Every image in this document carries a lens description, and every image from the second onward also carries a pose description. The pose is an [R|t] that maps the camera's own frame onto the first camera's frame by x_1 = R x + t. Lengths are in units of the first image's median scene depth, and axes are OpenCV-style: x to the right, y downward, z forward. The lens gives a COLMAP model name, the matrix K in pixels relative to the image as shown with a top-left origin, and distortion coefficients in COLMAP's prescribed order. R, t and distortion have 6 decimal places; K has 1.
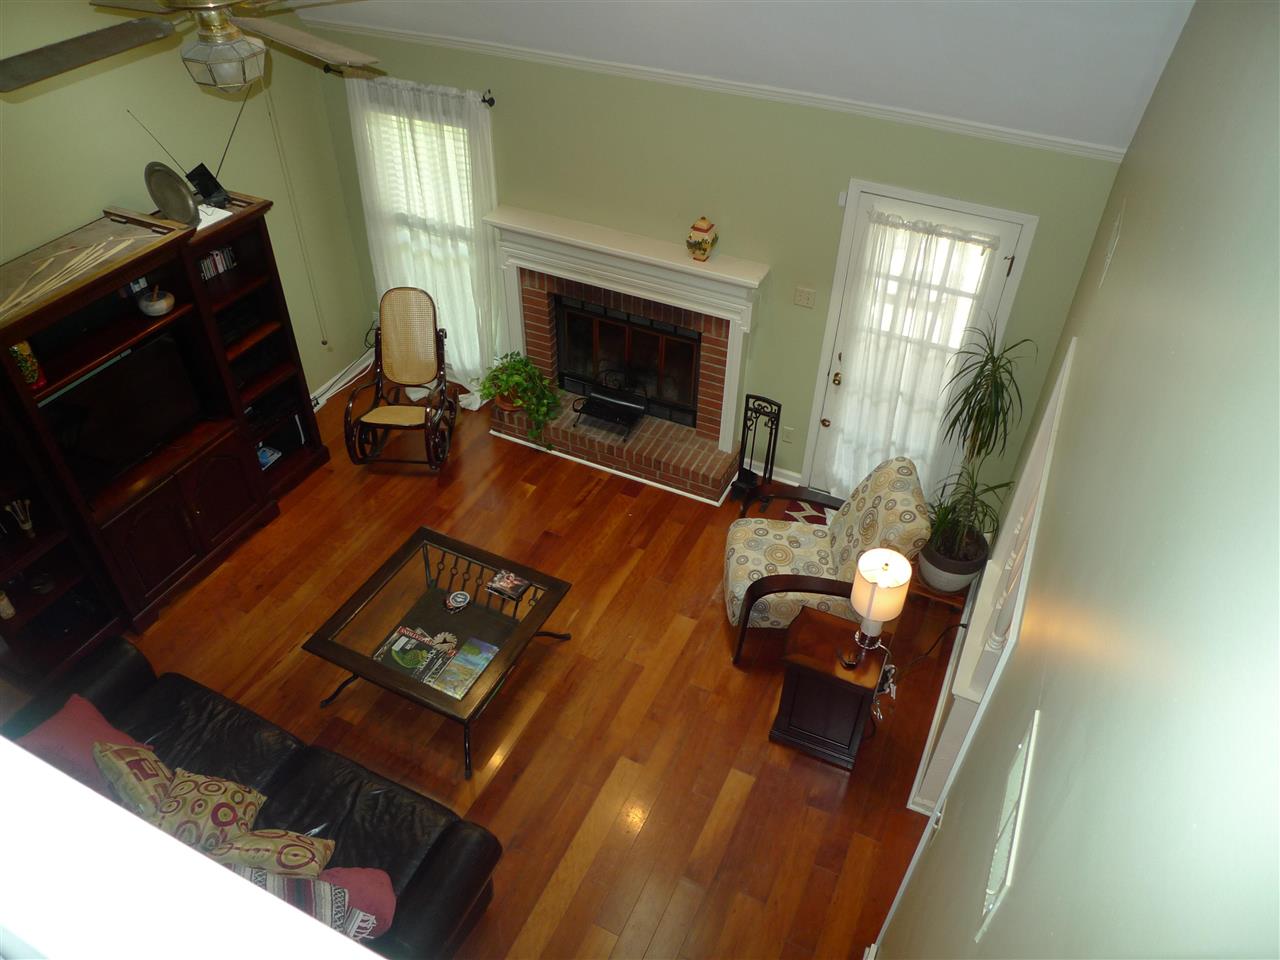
lens RADIAL K [[914.6, 0, 640.0], [0, 914.6, 480.0], [0, 0, 1]] dist [-0.024853, 0.000193]
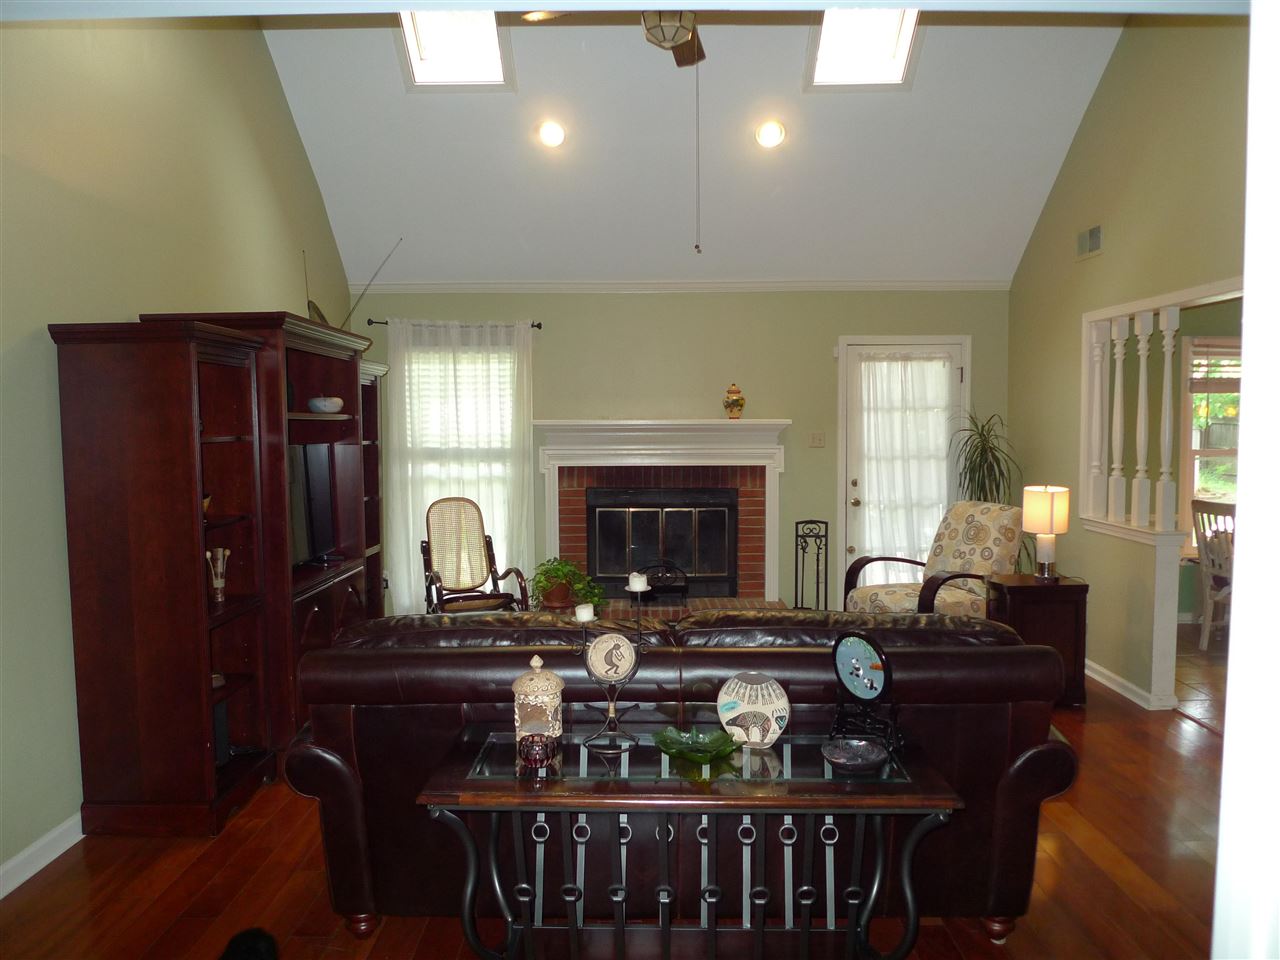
lens RADIAL K [[914.6, 0, 640.0], [0, 914.6, 480.0], [0, 0, 1]] dist [-0.024853, 0.000193]
pose [[0.902363, -0.046533, 0.428457, -0.558808], [0.295091, 0.791271, -0.535548, 0.428912], [-0.314105, 0.609692, 0.727745, 0.189931]]
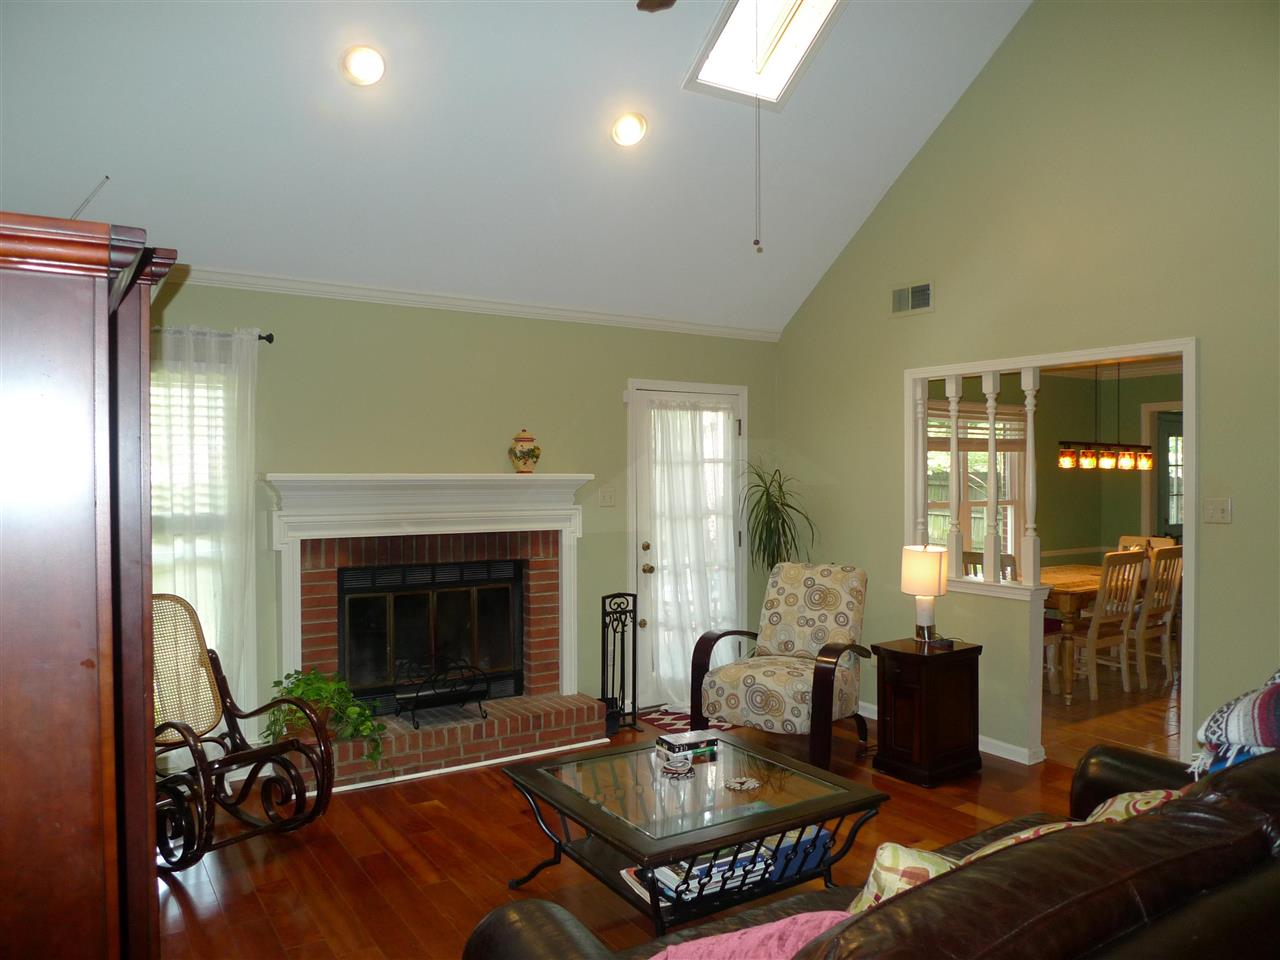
lens RADIAL K [[918.4, 0, 640.0], [0, 918.4, 480.0], [0, 0, 1]] dist [-0.022013, -0.001109]
pose [[0.520776, -0.021705, 0.853418, -0.694728], [0.562793, 0.760414, -0.324090, 0.150830], [-0.641916, 0.649076, 0.408221, 0.502573]]
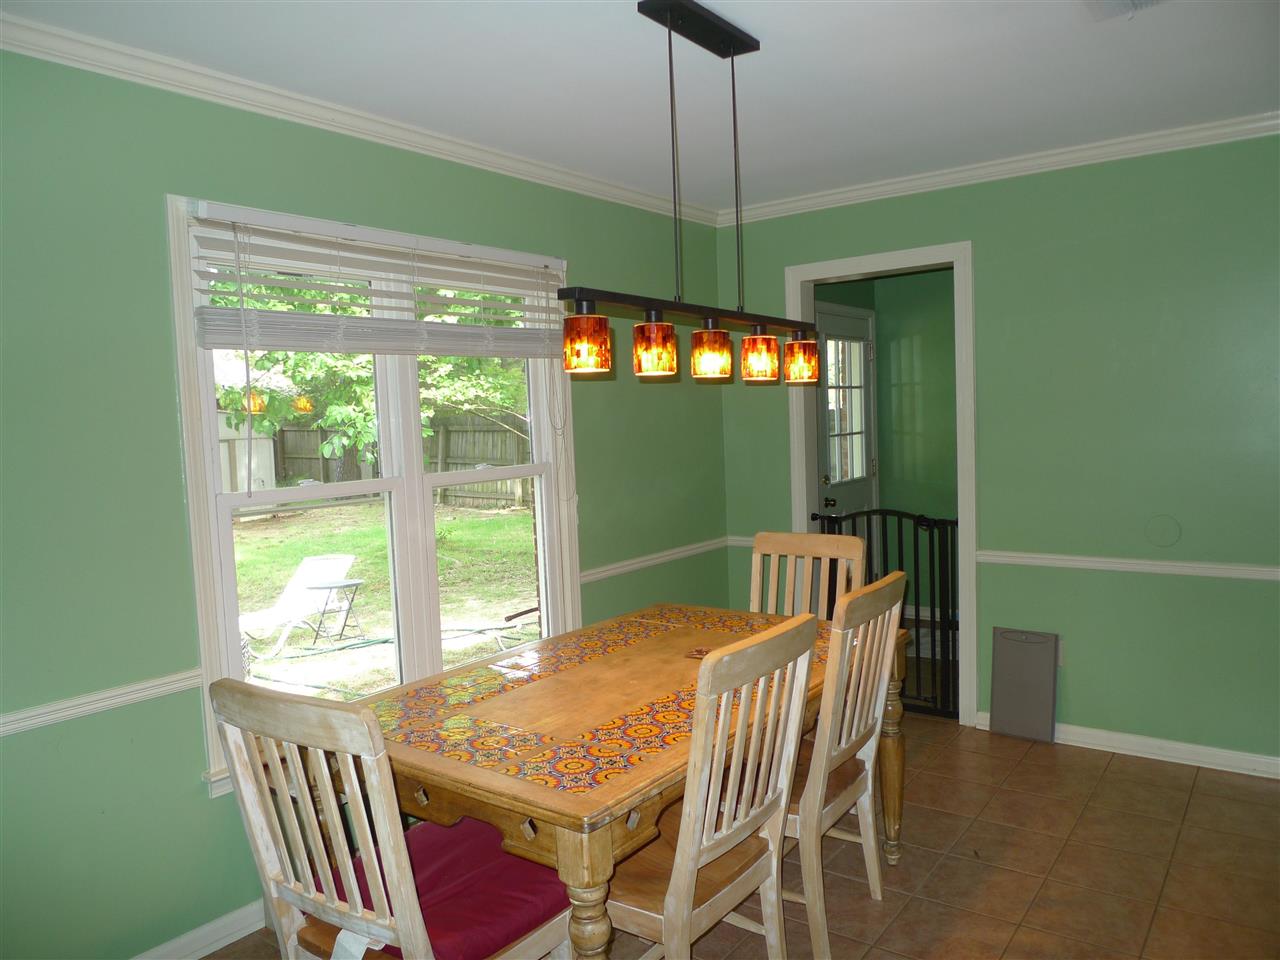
lens RADIAL K [[914.6, 0, 640.0], [0, 914.6, 480.0], [0, 0, 1]] dist [-0.024853, 0.000193]
pose [[0.193055, -0.092550, 0.976813, 0.206338], [0.670621, 0.739162, -0.062507, 0.135524], [-0.716238, 0.667139, 0.204764, 0.555545]]
